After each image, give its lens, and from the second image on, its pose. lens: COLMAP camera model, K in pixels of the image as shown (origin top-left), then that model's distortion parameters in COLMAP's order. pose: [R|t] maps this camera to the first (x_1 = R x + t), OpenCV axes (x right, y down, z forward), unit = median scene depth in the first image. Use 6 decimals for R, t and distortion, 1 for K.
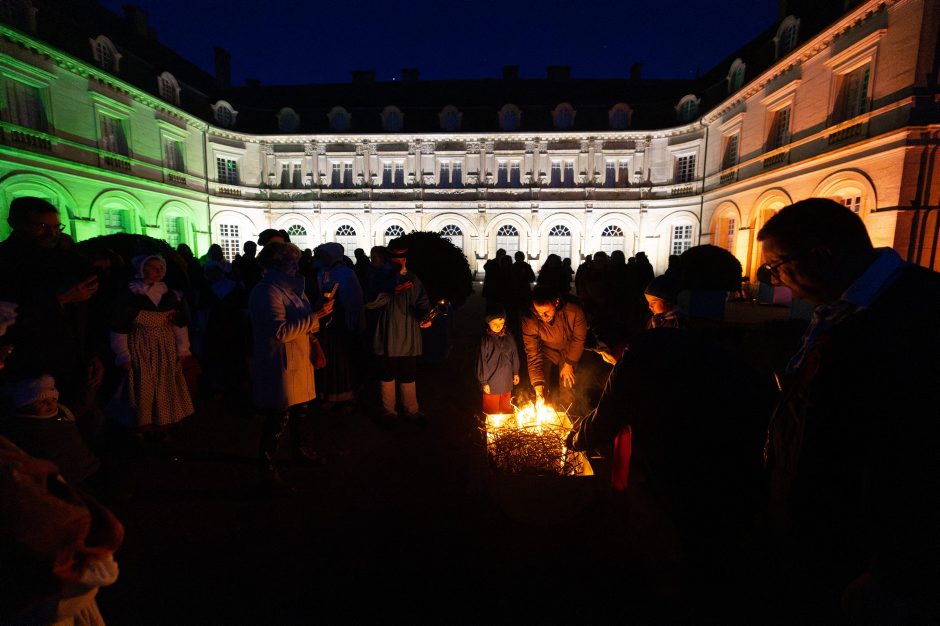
lens RADIAL K [[393.4, 0, 464.8], [0, 393.4, 317.5], [0, 0, 1]] dist [-0.000350, 0.000063]
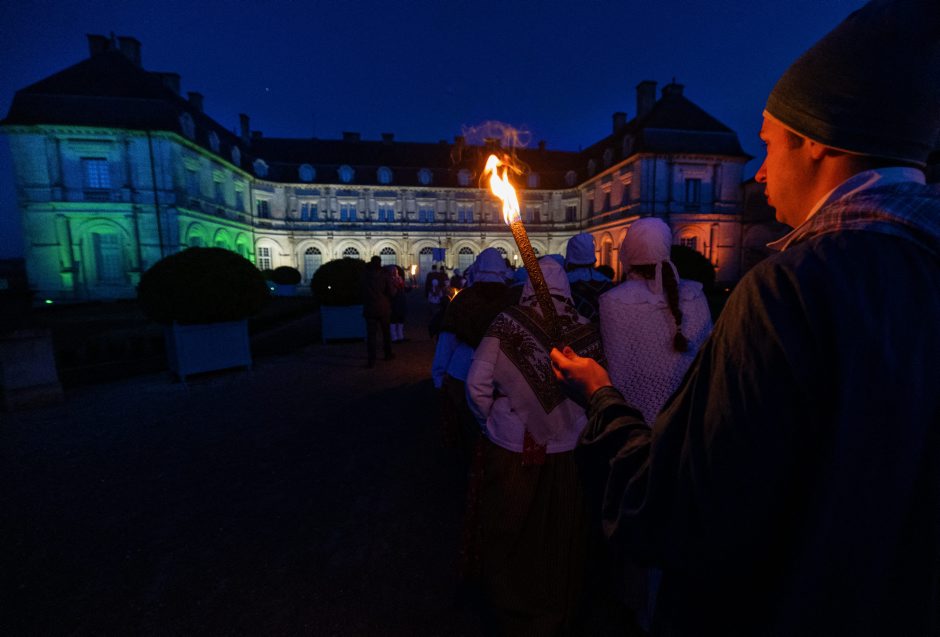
lens RADIAL K [[393.4, 0, 475.2], [0, 393.4, 315.7], [0, 0, 1]] dist [-0.000350, 0.000063]
pose [[0.980797, -0.038336, 0.191226, -0.154396], [0.044225, 0.998667, -0.026622, 0.069720], [-0.189950, 0.034568, 0.981185, -0.477644]]
